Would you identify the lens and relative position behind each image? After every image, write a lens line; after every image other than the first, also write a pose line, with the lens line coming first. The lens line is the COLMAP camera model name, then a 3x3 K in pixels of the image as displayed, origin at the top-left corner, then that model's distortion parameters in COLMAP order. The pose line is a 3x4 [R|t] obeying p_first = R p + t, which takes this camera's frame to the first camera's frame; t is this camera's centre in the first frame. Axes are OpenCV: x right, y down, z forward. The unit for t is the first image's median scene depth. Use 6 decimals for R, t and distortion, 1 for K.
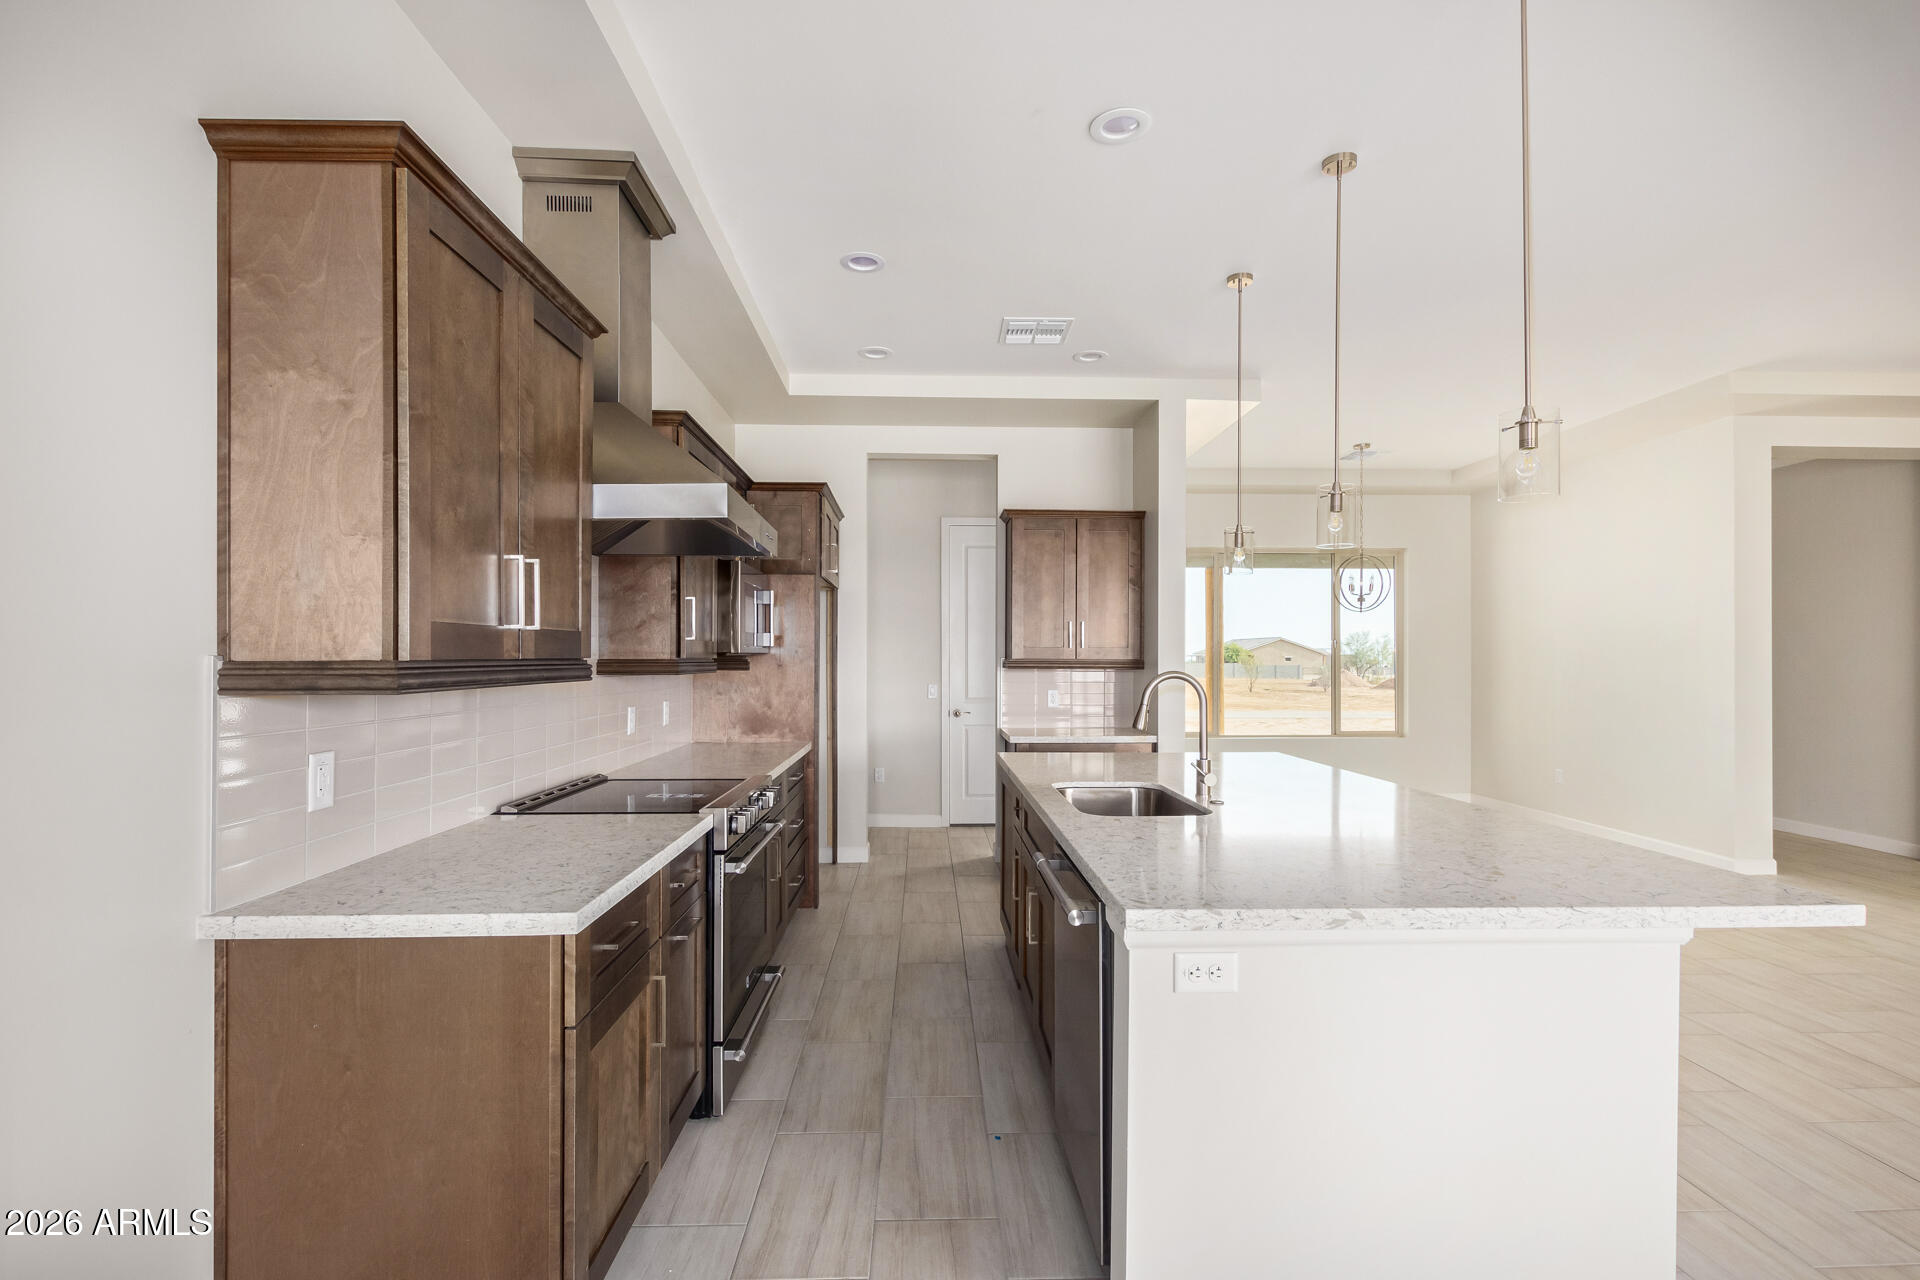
lens RADIAL K [[891.1, 0, 959.8], [0, 891.1, 654.5], [0, 0, 1]] dist [0.008117, -0.004053]
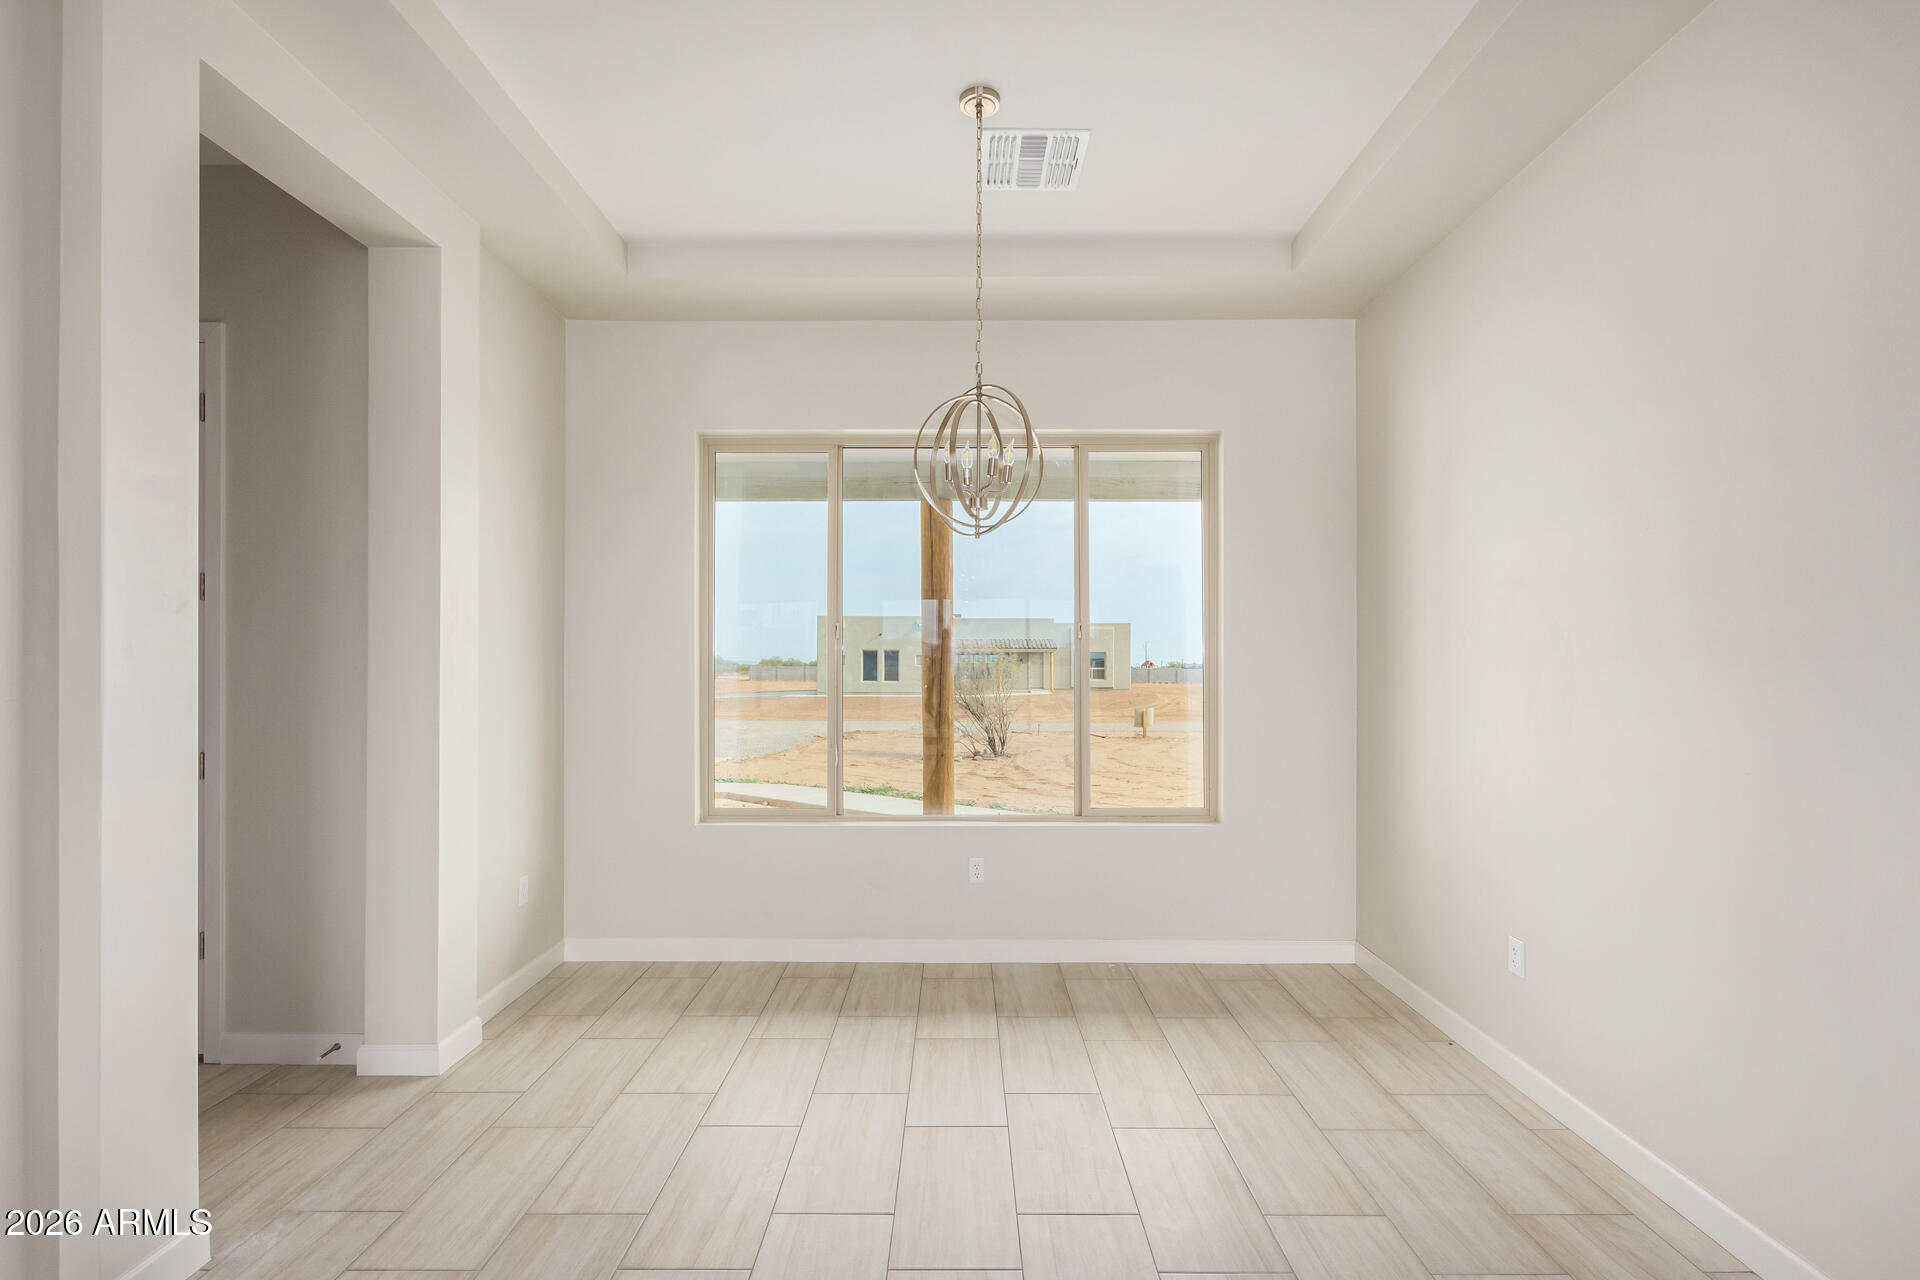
lens RADIAL K [[891.1, 0, 959.7], [0, 891.1, 660.8], [0, 0, 1]] dist [0.008117, -0.004053]
pose [[0.999199, -0.000408, -0.040024, 0.827481], [0.000446, 0.999999, 0.000939, 0.010911], [0.040024, -0.000956, 0.999198, 1.114271]]
